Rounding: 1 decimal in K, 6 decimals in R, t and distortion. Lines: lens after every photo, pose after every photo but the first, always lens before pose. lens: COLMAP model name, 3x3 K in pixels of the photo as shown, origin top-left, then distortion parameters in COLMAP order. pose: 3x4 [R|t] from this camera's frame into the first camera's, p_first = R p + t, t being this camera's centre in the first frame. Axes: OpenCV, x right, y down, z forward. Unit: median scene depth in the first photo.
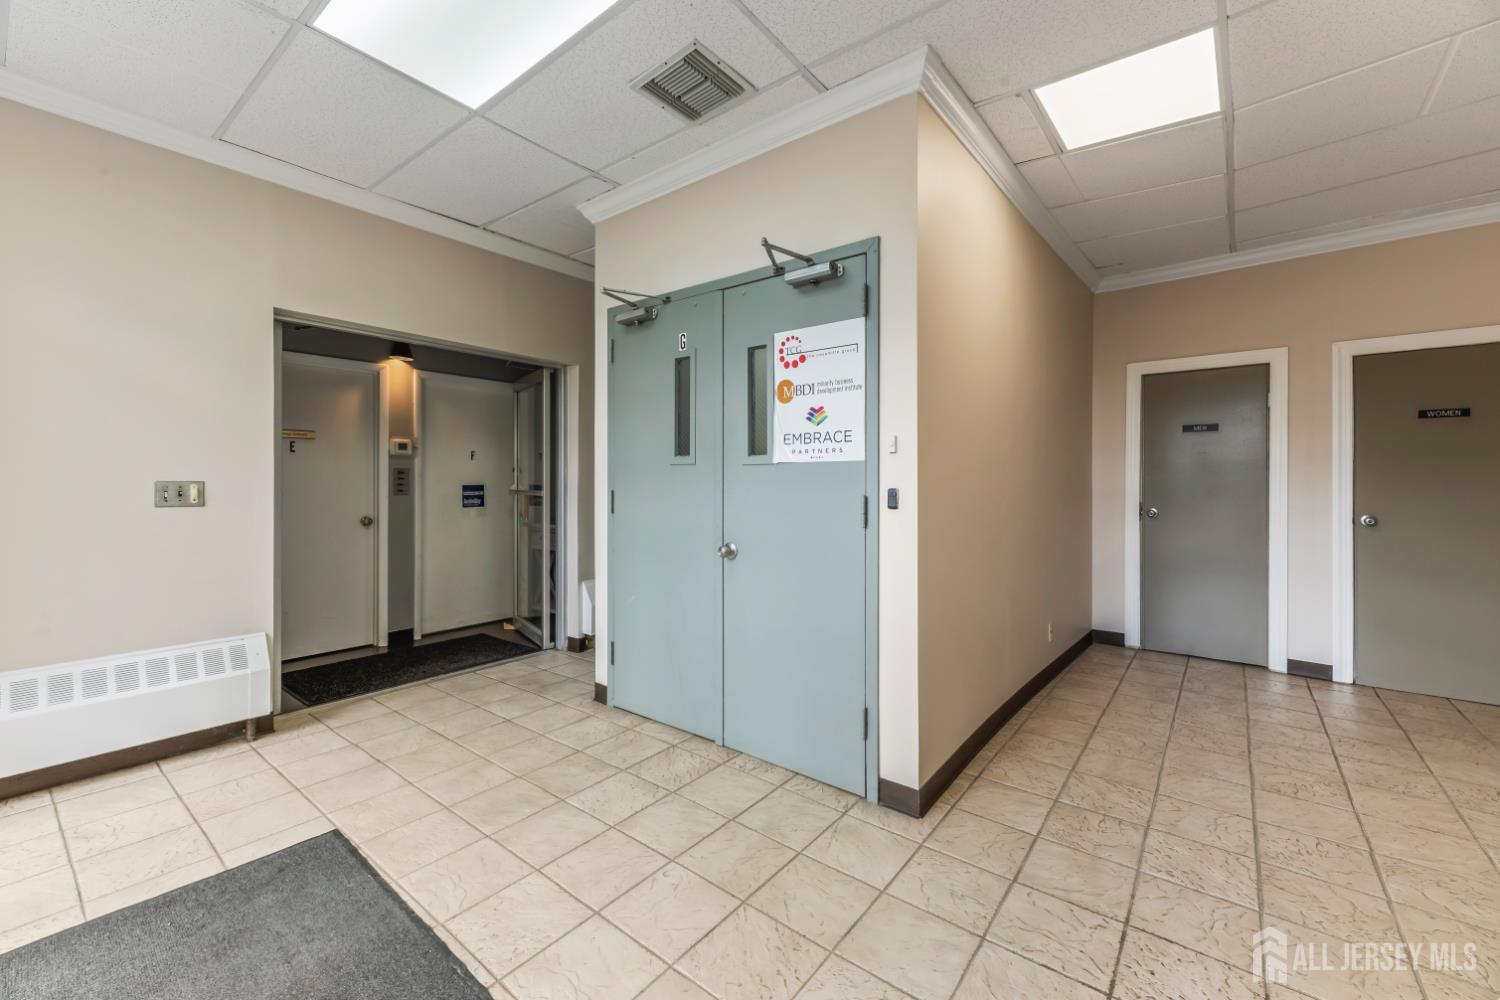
lens RADIAL K [[608.7, 0, 746.5], [0, 608.7, 476.2], [0, 0, 1]] dist [-0.000387, -0.000082]
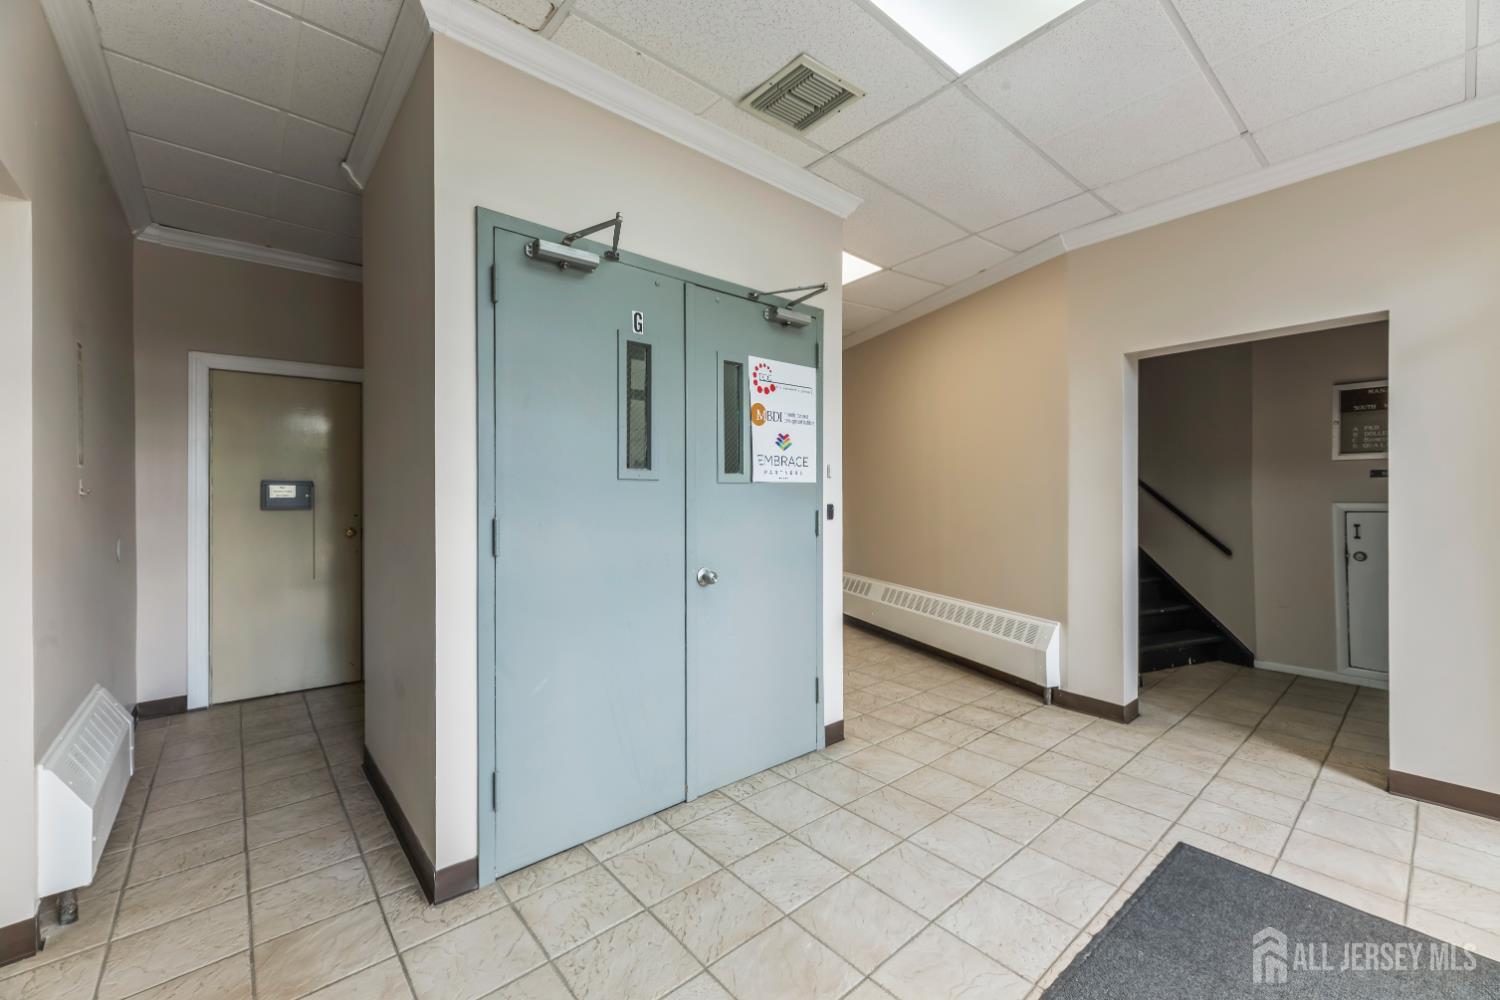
lens RADIAL K [[604.7, 0, 753.2], [0, 604.7, 492.7], [0, 0, 1]] dist [0.002768, 0.000112]
pose [[0.180194, 0.000820, 0.983631, -0.997065], [-0.002378, 0.999997, -0.000398, -0.003421], [-0.983628, -0.002268, 0.180195, 0.846696]]
